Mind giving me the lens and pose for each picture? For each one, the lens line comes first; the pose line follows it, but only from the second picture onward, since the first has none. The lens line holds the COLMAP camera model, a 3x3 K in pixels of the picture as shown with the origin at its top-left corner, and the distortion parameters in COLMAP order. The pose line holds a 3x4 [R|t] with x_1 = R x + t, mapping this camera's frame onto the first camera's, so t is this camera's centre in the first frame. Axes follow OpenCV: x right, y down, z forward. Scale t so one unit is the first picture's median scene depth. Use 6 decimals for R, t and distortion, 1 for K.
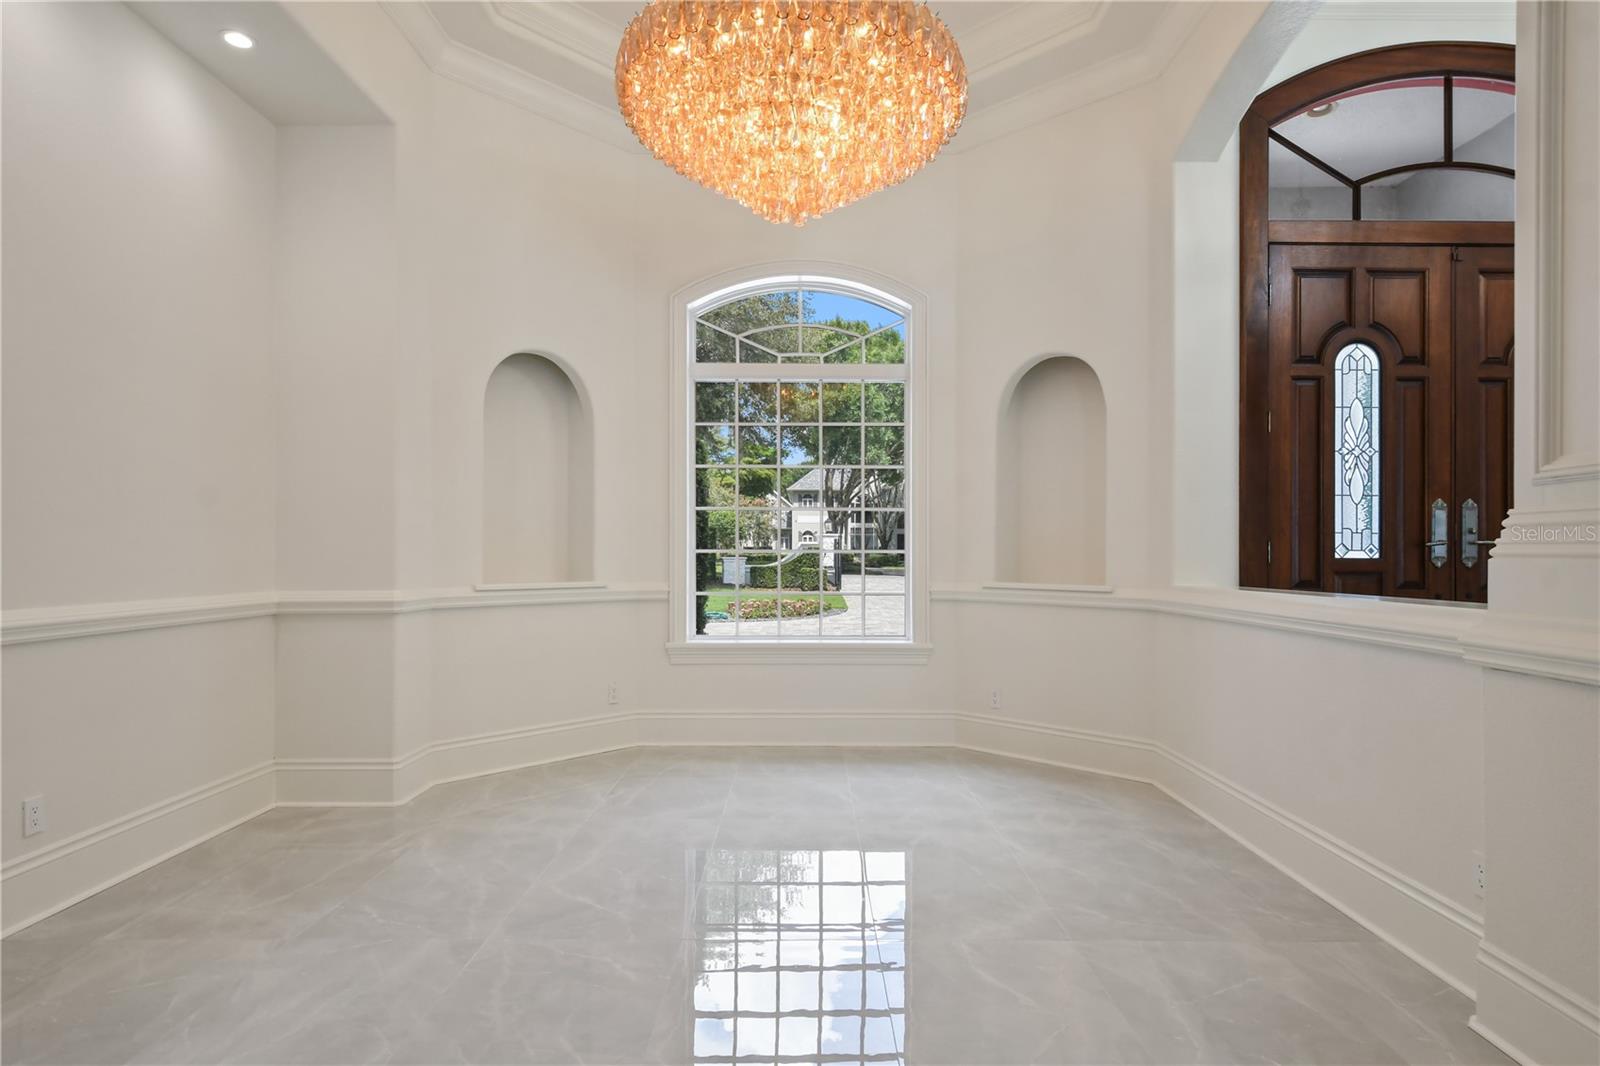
lens RADIAL K [[875.9, 0, 796.3], [0, 875.9, 537.6], [0, 0, 1]] dist [0.031688, -0.001061]
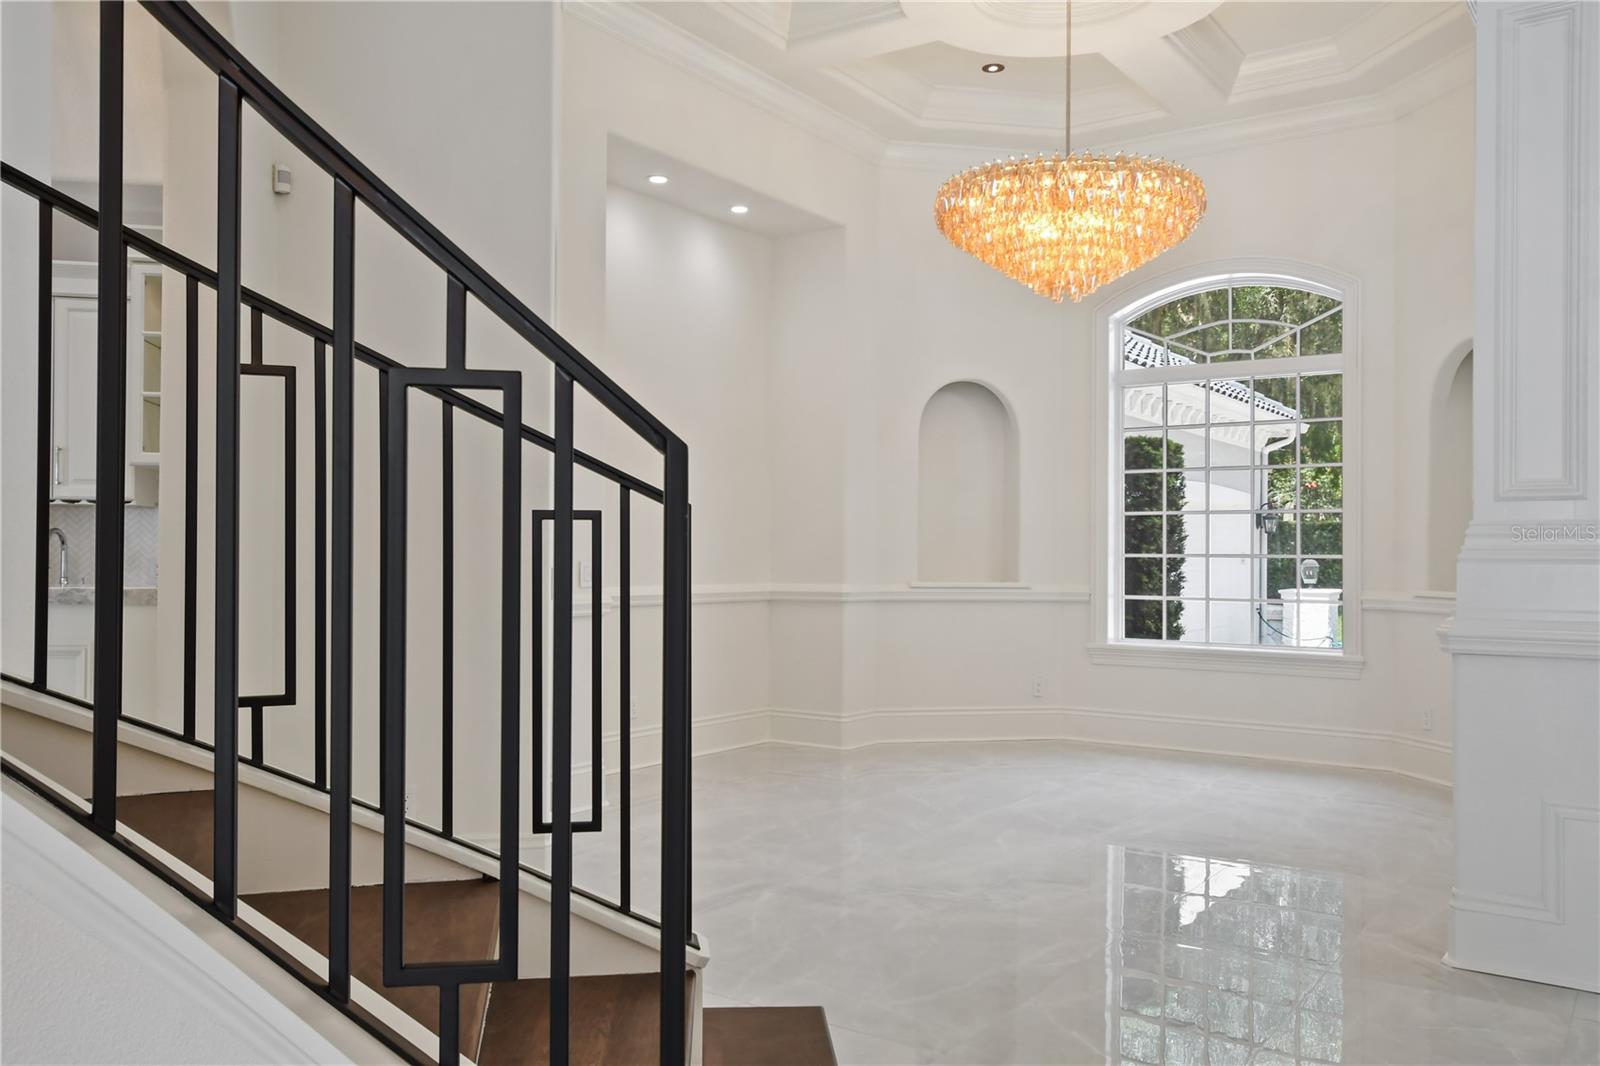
lens RADIAL K [[1239.0, 0, 807.3], [0, 1239.0, 547.8], [0, 0, 1]] dist [0.013814, -0.005669]
pose [[0.826733, 0.001163, -0.562593, 0.492775], [0.002282, 0.999983, 0.005422, -0.002756], [0.562590, -0.005767, 0.826716, -0.497358]]
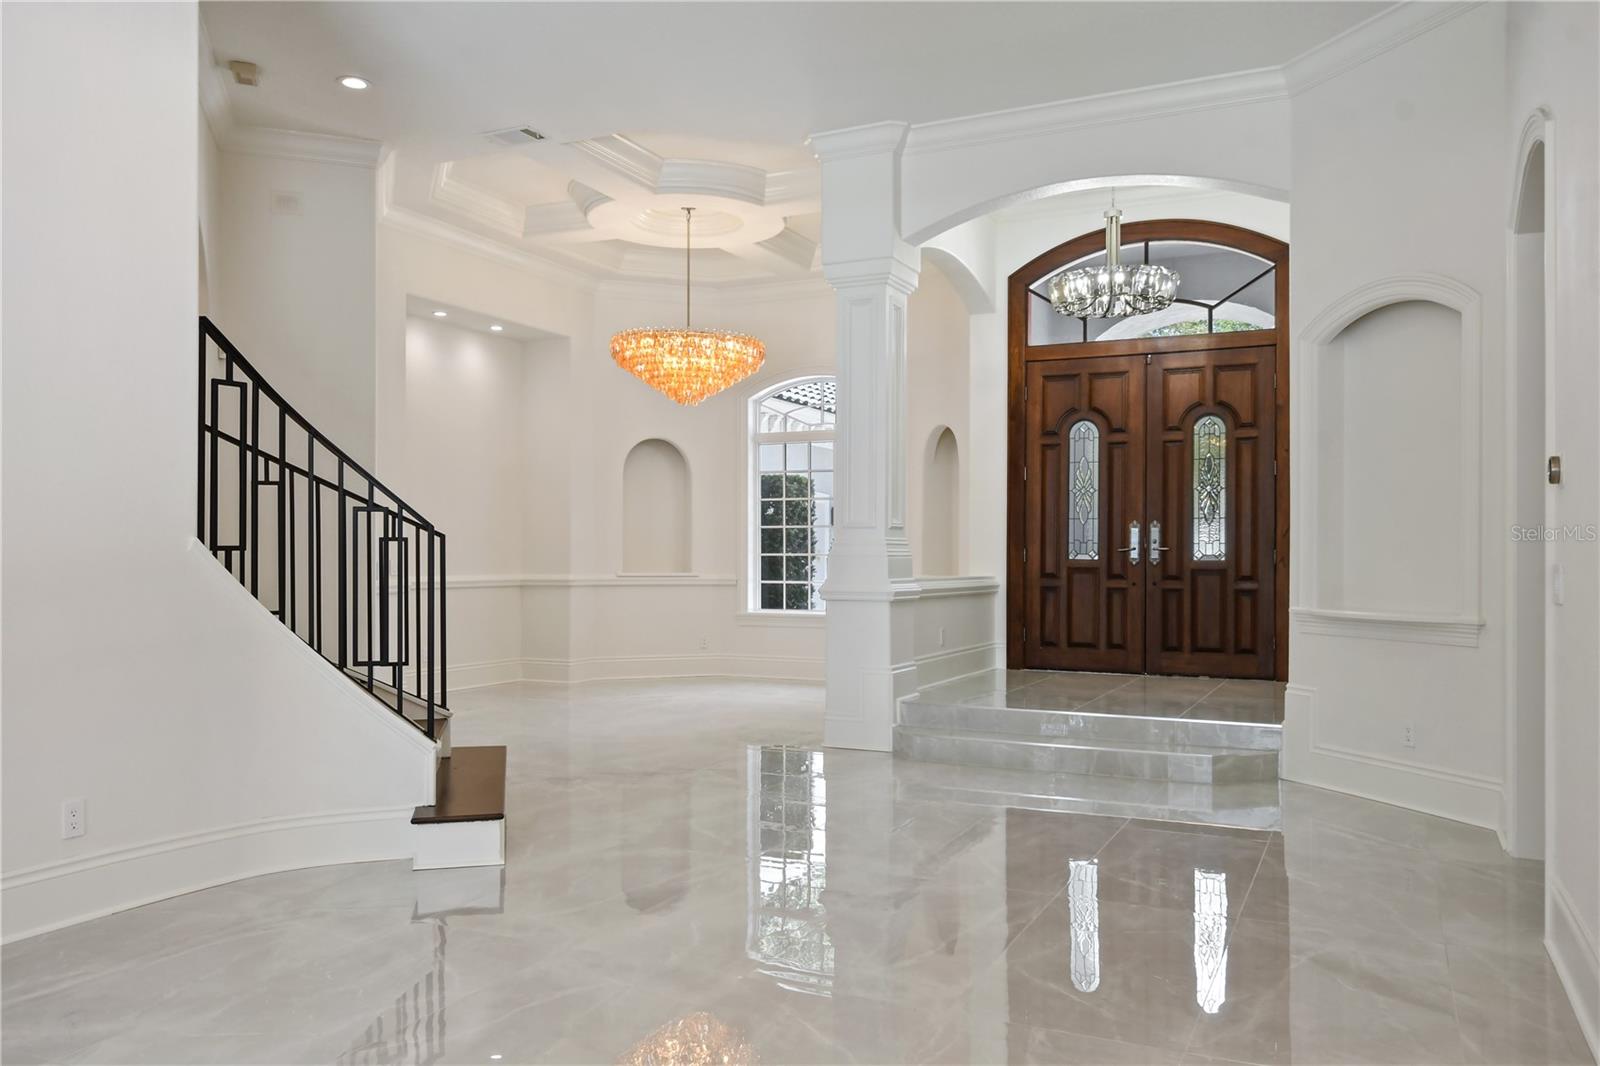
lens RADIAL K [[1239.0, 0, 799.1], [0, 1239.0, 555.3], [0, 0, 1]] dist [0.013814, -0.005669]
pose [[0.901284, 0.001044, -0.433227, 1.124438], [0.004897, 0.999909, 0.012596, -0.013222], [0.433200, -0.013474, 0.901197, -1.179268]]
